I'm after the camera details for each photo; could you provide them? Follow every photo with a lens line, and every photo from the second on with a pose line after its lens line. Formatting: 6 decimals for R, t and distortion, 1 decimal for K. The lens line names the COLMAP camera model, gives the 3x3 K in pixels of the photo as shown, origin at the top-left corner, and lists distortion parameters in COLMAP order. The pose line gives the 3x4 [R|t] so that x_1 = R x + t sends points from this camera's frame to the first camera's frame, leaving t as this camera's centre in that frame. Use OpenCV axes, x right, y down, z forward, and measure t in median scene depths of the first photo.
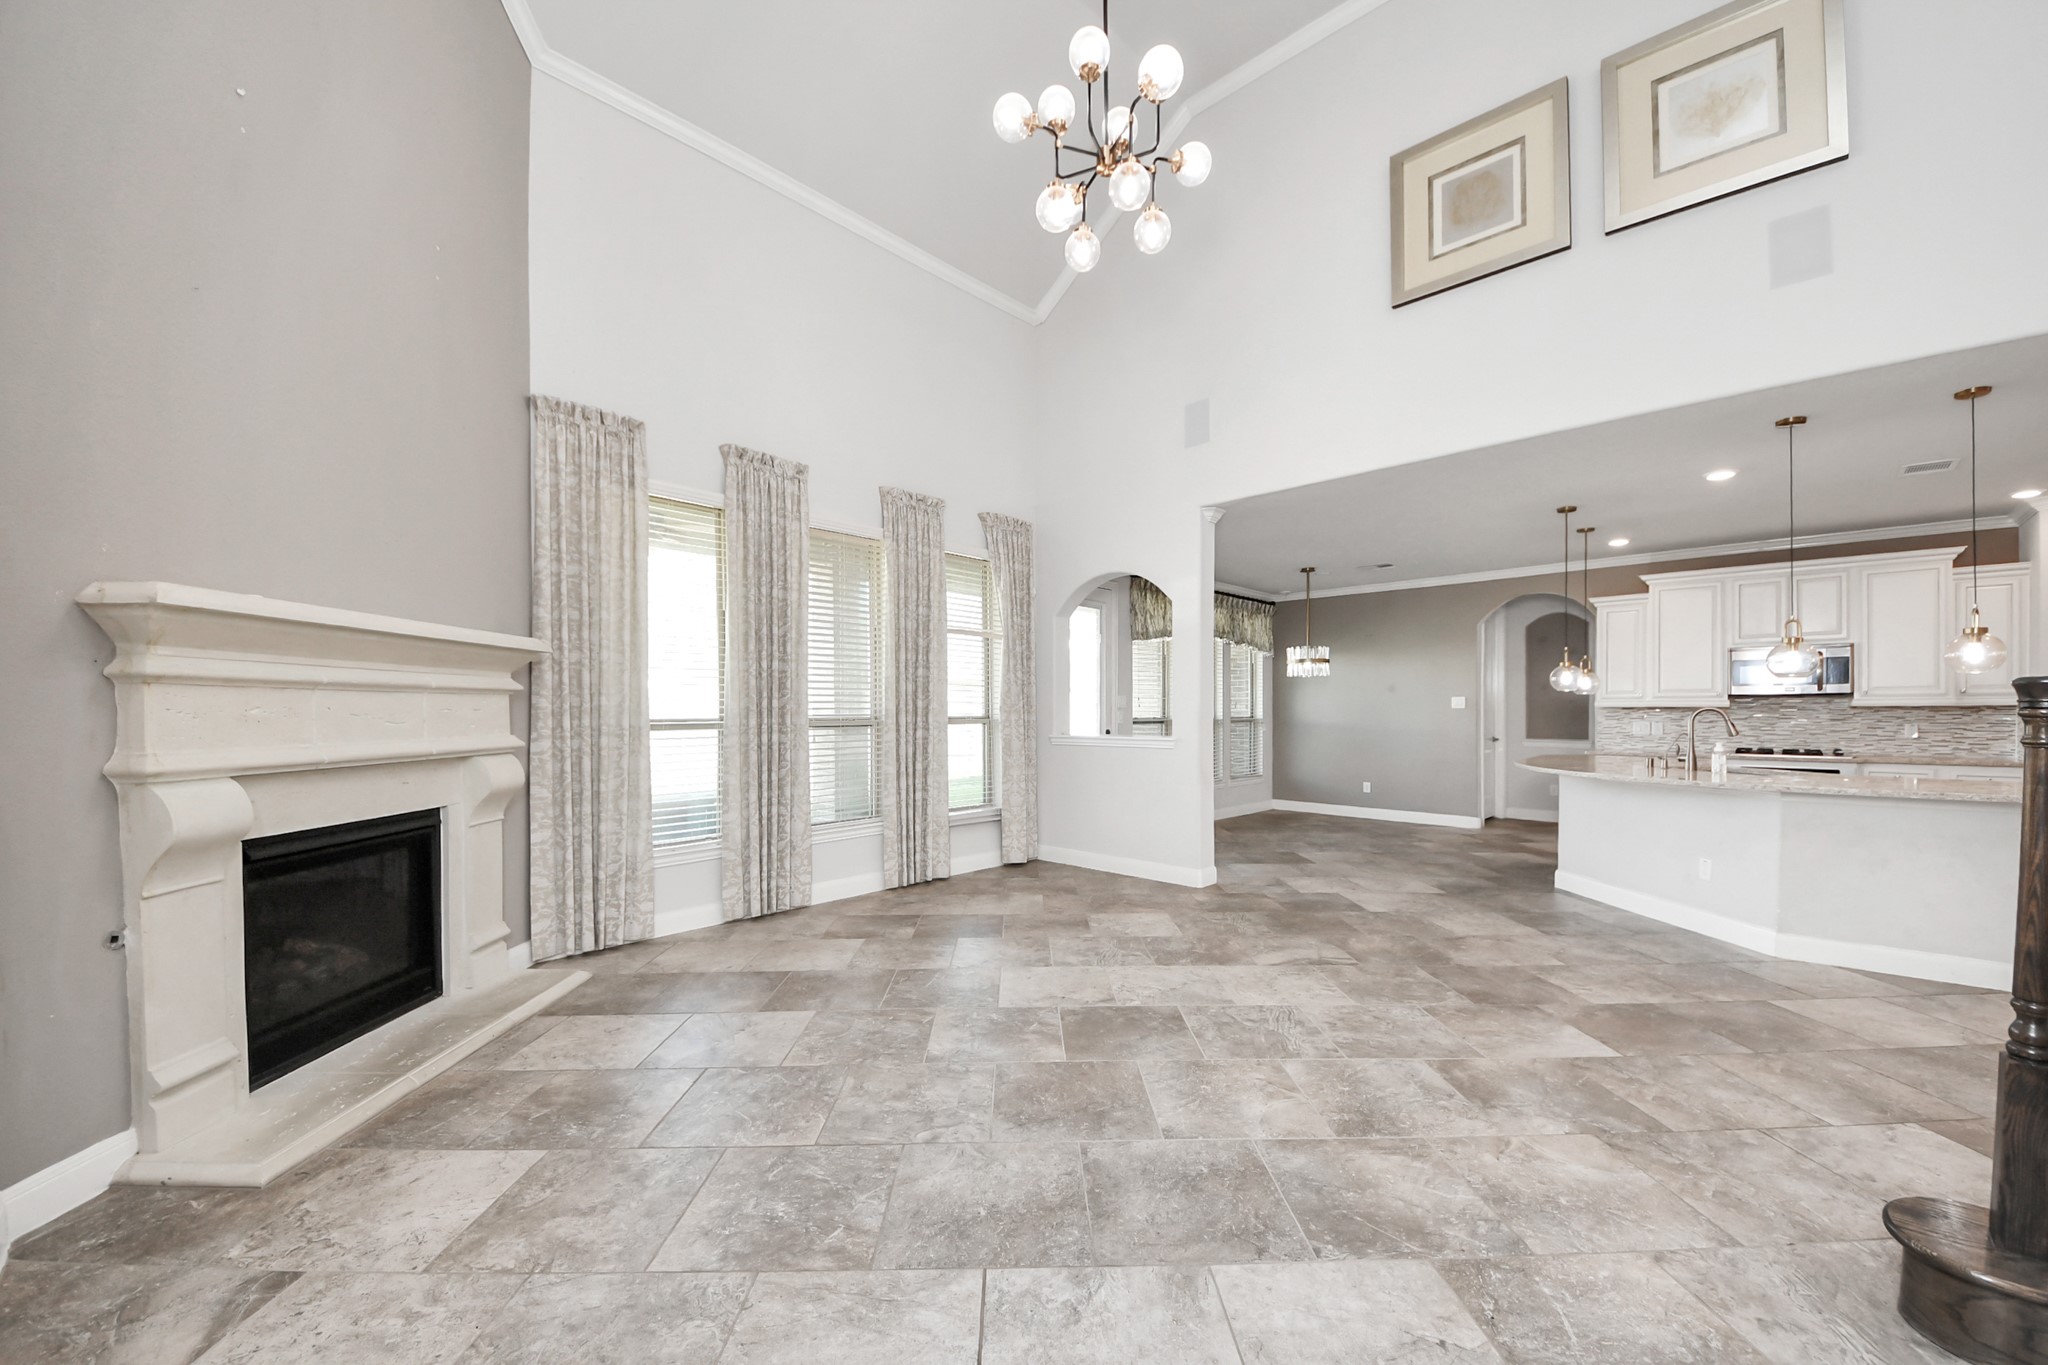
lens RADIAL K [[762.3, 0, 1005.7], [0, 762.3, 699.0], [0, 0, 1]] dist [-0.011345, 0.002468]
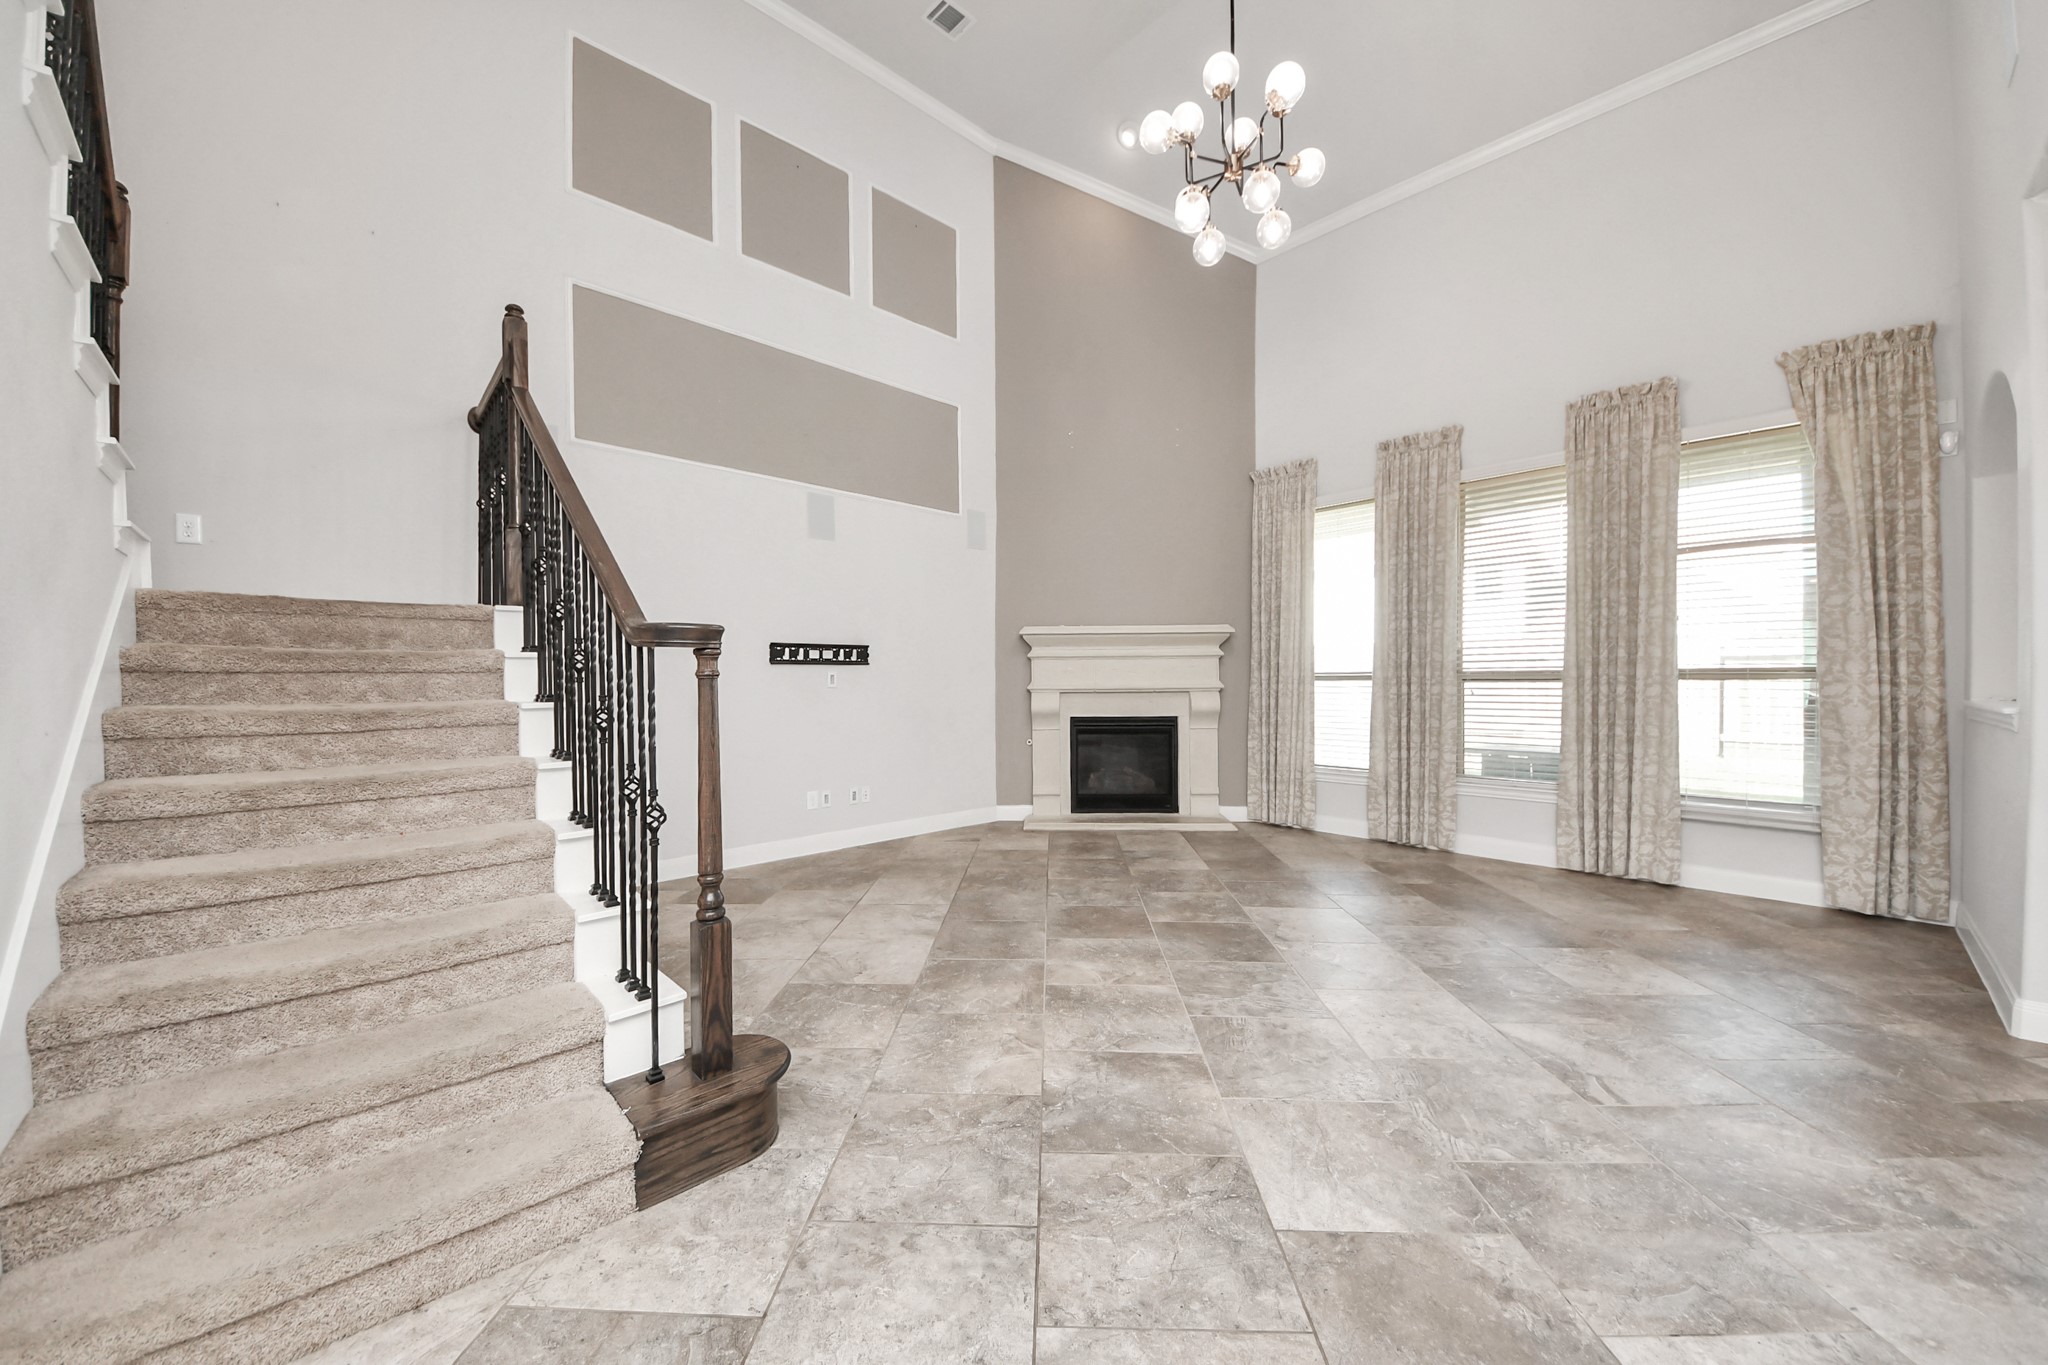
lens RADIAL K [[744.9, 0, 1024.0], [0, 744.9, 682.5], [0, 0, 1]] dist [0.001583, -0.008704]
pose [[-0.036087, 0.010256, -0.999296, 1.070485], [0.022918, 0.999693, 0.009432, 0.024022], [0.999086, -0.022561, -0.036311, 0.631219]]
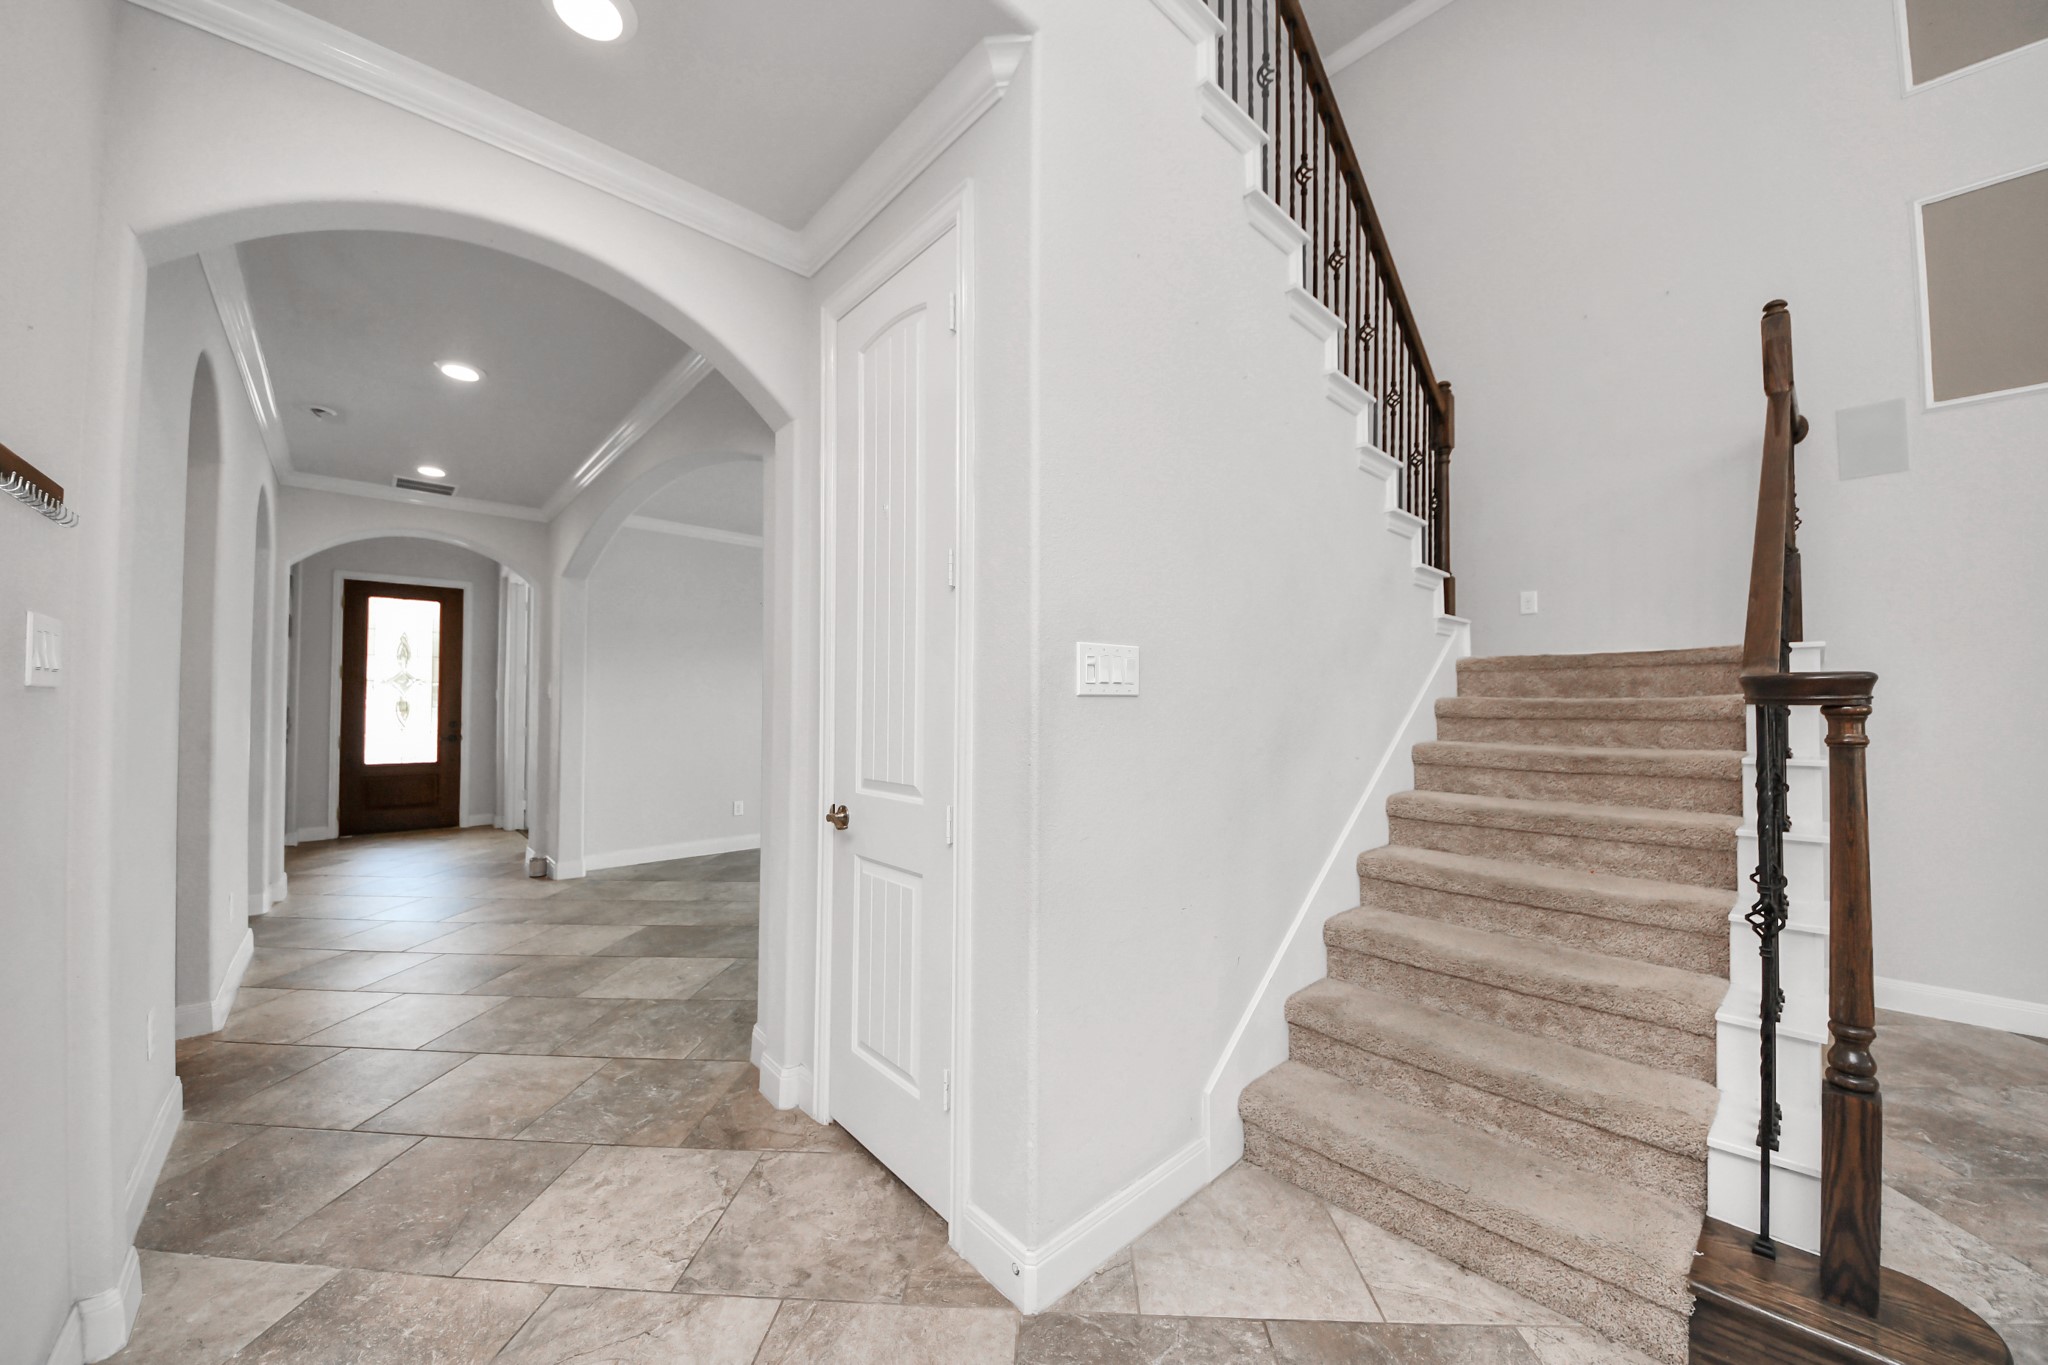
lens RADIAL K [[731.3, 0, 1029.5], [0, 731.3, 696.0], [0, 0, 1]] dist [0.015576, -0.013726]
pose [[-0.999053, 0.001791, 0.043477, 0.950509], [0.000343, 0.999446, -0.033293, 0.007403], [-0.043512, -0.033247, -0.998500, 0.772582]]
